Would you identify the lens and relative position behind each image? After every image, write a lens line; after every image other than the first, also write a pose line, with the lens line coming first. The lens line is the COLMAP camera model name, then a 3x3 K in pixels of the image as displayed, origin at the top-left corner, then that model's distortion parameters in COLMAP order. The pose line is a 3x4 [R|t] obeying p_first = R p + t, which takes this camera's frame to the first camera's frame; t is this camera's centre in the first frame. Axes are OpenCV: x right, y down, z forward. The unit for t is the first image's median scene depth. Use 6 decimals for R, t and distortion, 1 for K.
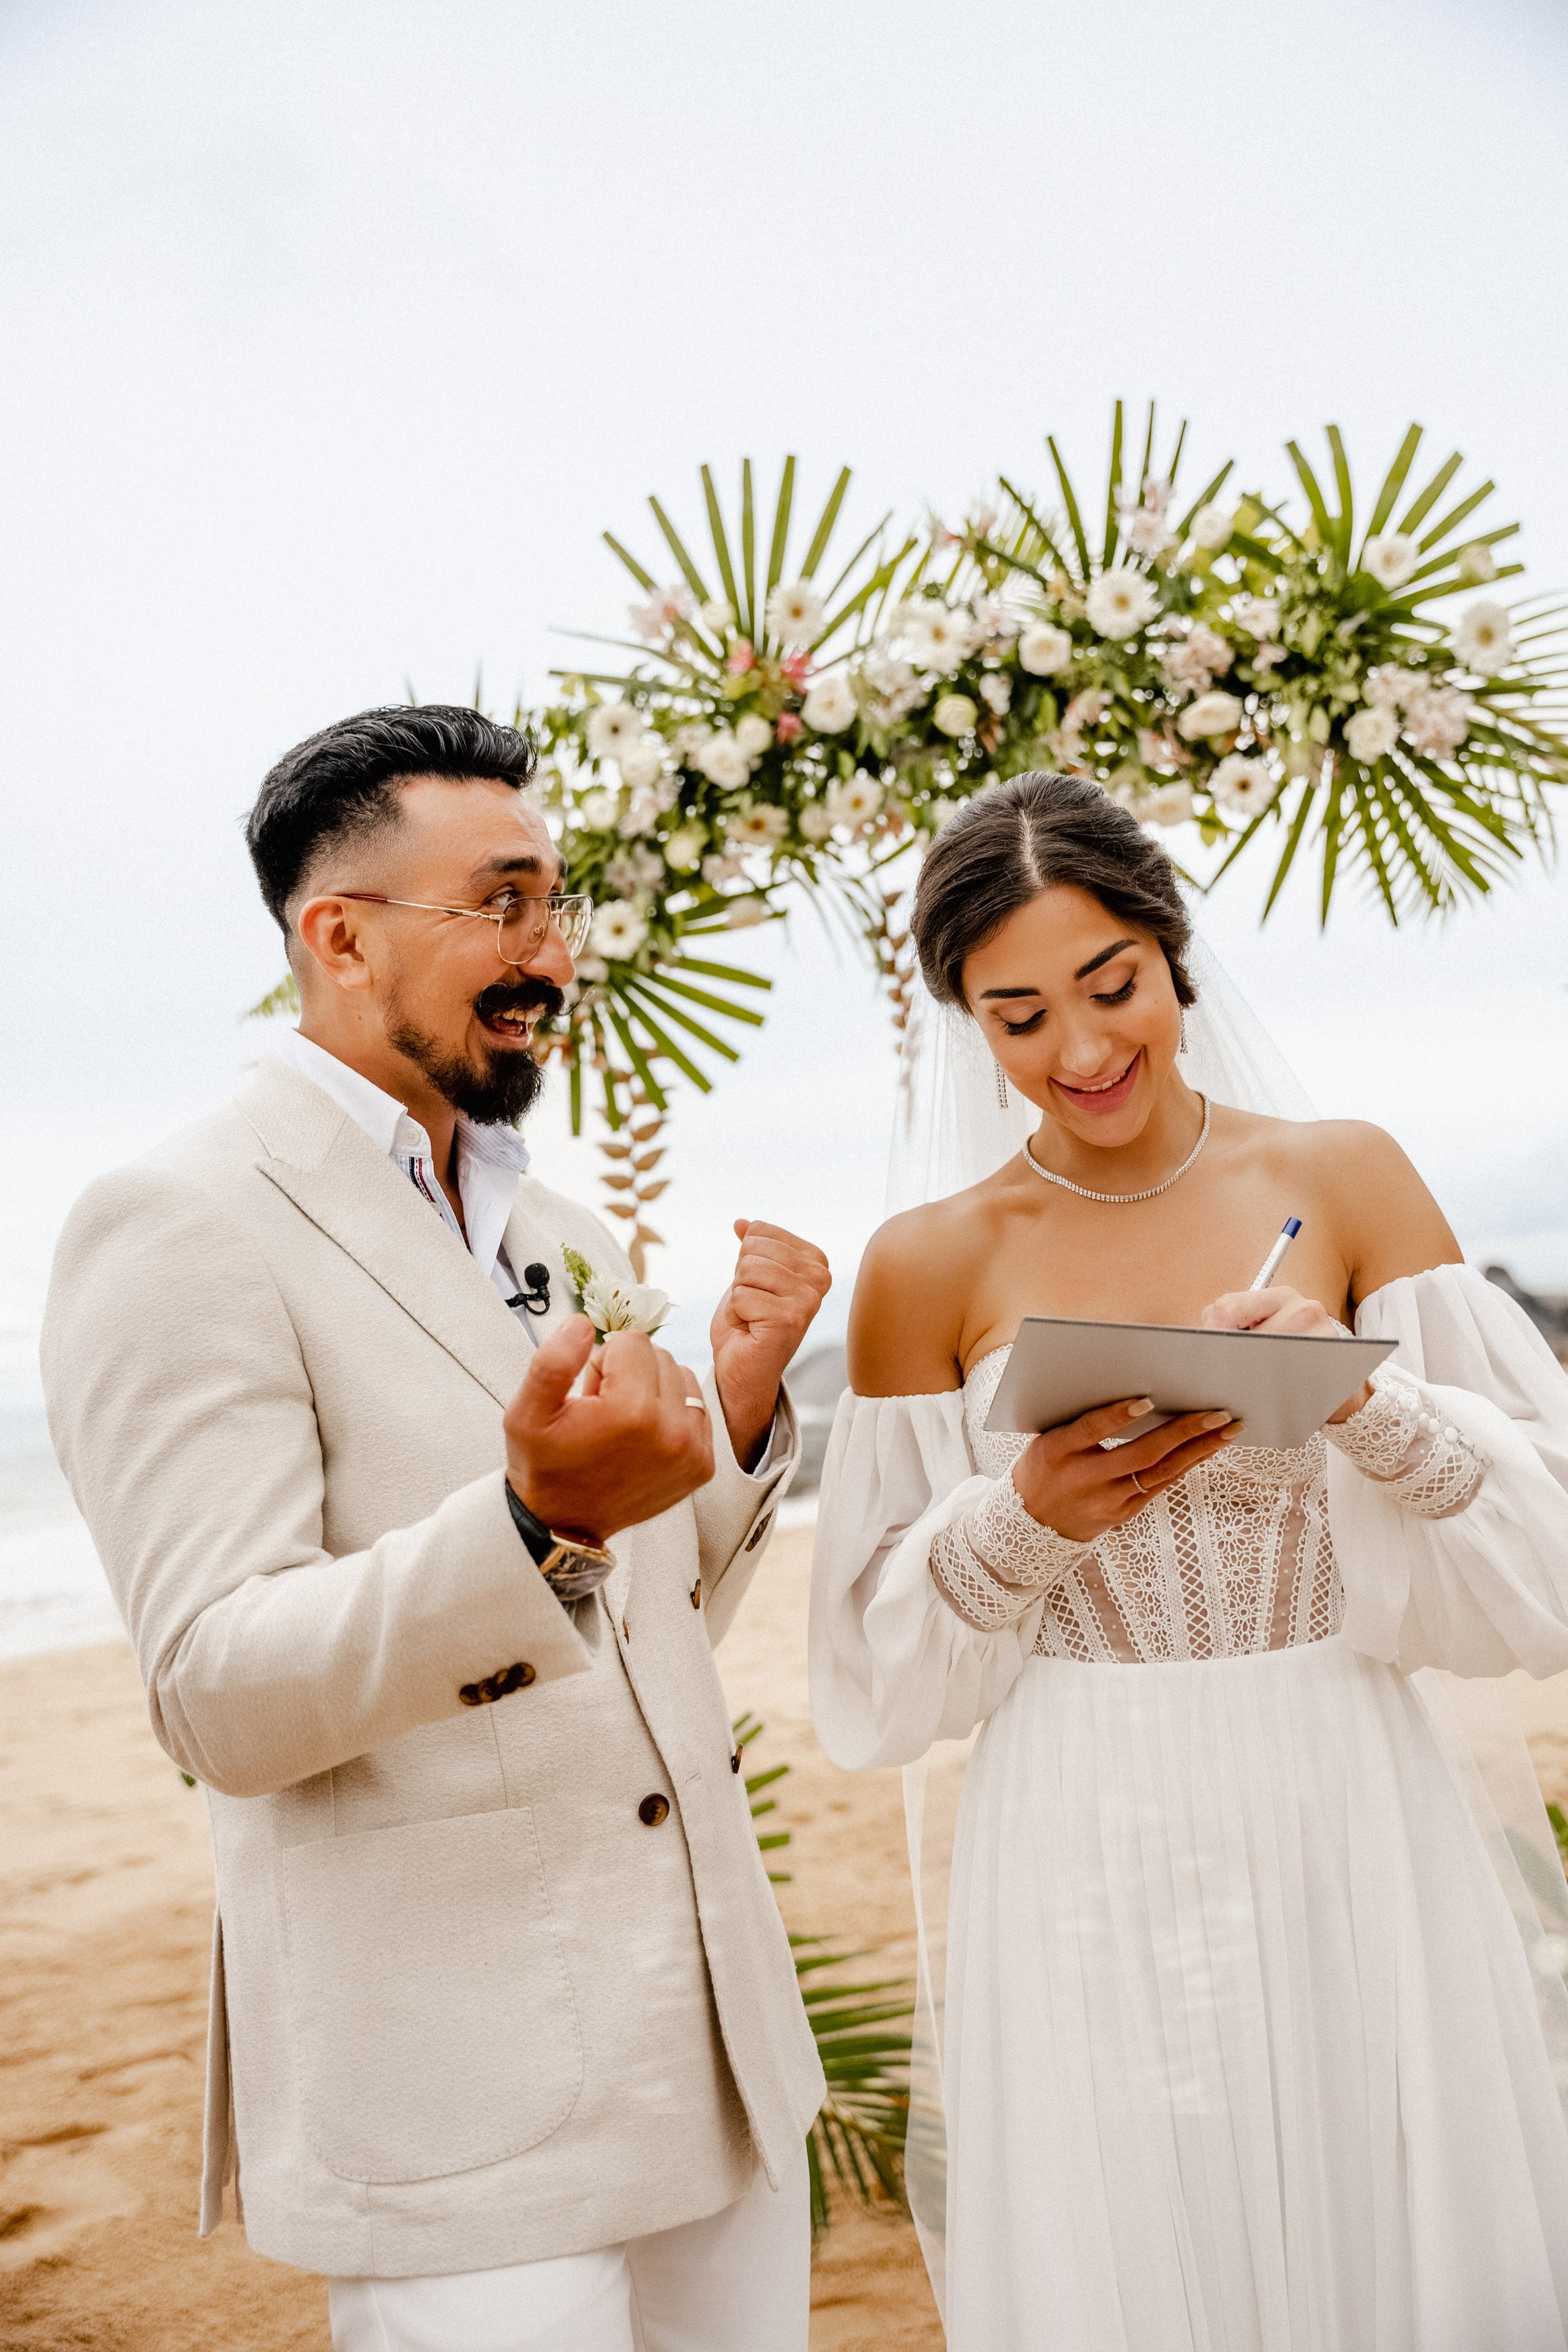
lens RADIAL K [[2272.9, 0, 796.6], [0, 2272.9, 1163.0], [0, 0, 1]] dist [-0.003648, 0.000000]
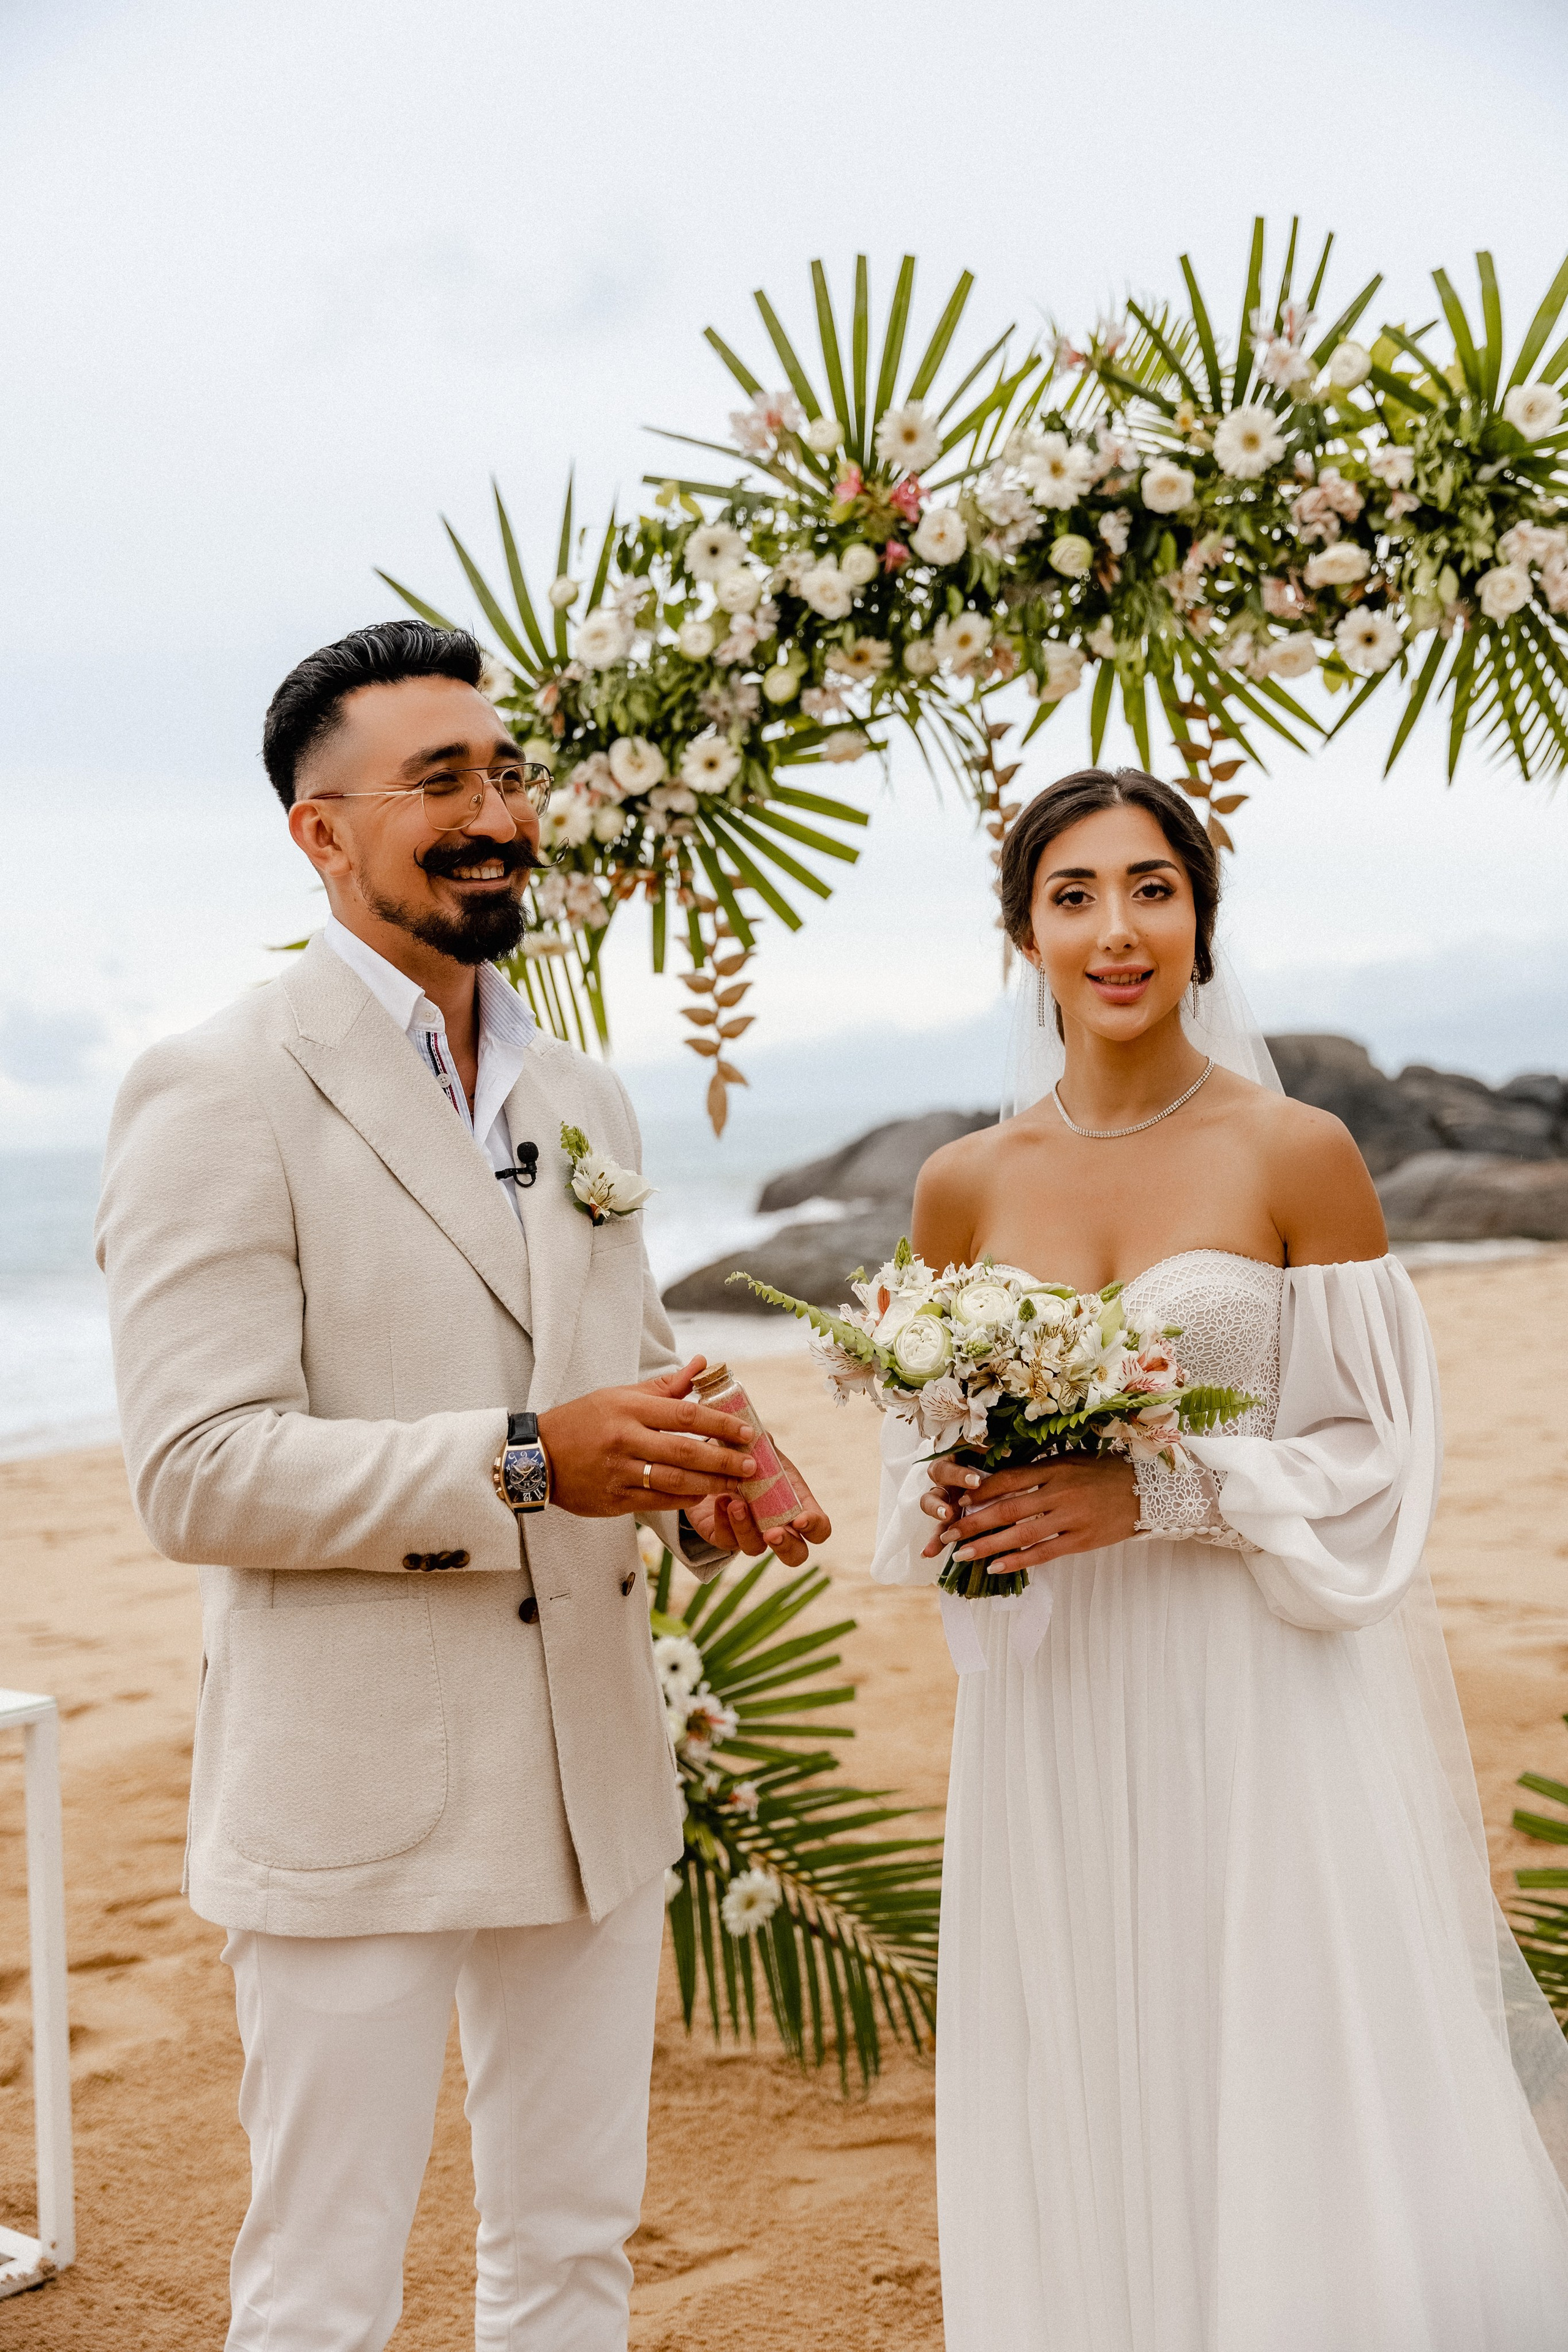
lens RADIAL K [[2790.2, 0, 811.3], [0, 2790.2, 1167.4], [0, 0, 1]] dist [-0.003657, 0.000000]
pose [[0.999198, 0.035763, -0.017982, -0.008601], [-0.033836, 0.994612, 0.097993, -0.048775], [0.021389, -0.097306, 0.995025, -0.186813]]
